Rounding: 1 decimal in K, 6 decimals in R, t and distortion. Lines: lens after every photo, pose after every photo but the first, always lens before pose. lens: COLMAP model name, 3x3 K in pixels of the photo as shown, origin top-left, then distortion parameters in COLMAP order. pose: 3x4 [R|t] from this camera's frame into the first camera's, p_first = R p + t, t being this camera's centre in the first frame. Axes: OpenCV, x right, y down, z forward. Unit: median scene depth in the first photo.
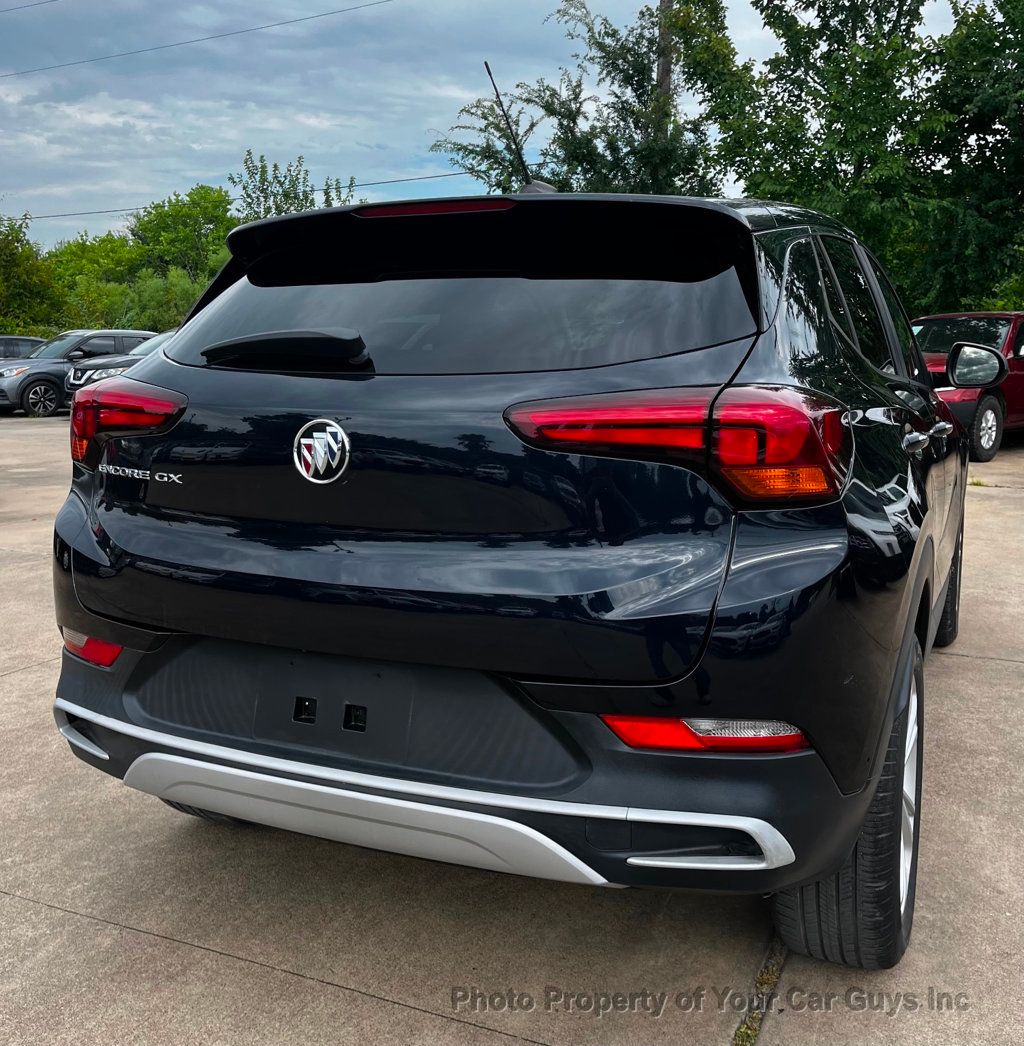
lens RADIAL K [[1092.6, 0, 481.6], [0, 1092.6, 491.1], [0, 0, 1]] dist [0.026985, 0.000000]
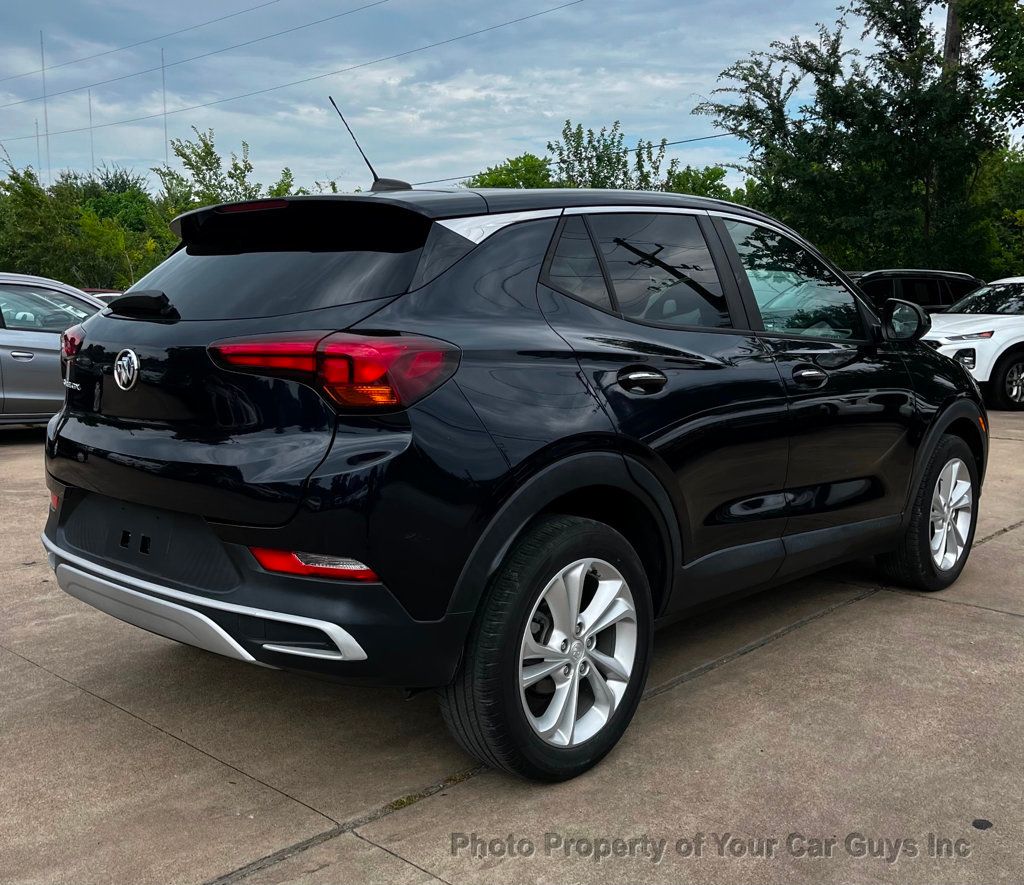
lens RADIAL K [[1132.9, 0, 513.0], [0, 1132.9, 443.8], [0, 0, 1]] dist [0.033375, 0.000000]
pose [[0.939265, 0.042657, -0.340532, 0.172843], [-0.045441, 0.998967, -0.000199, 0.008328], [0.340172, 0.015661, 0.940233, -0.061433]]
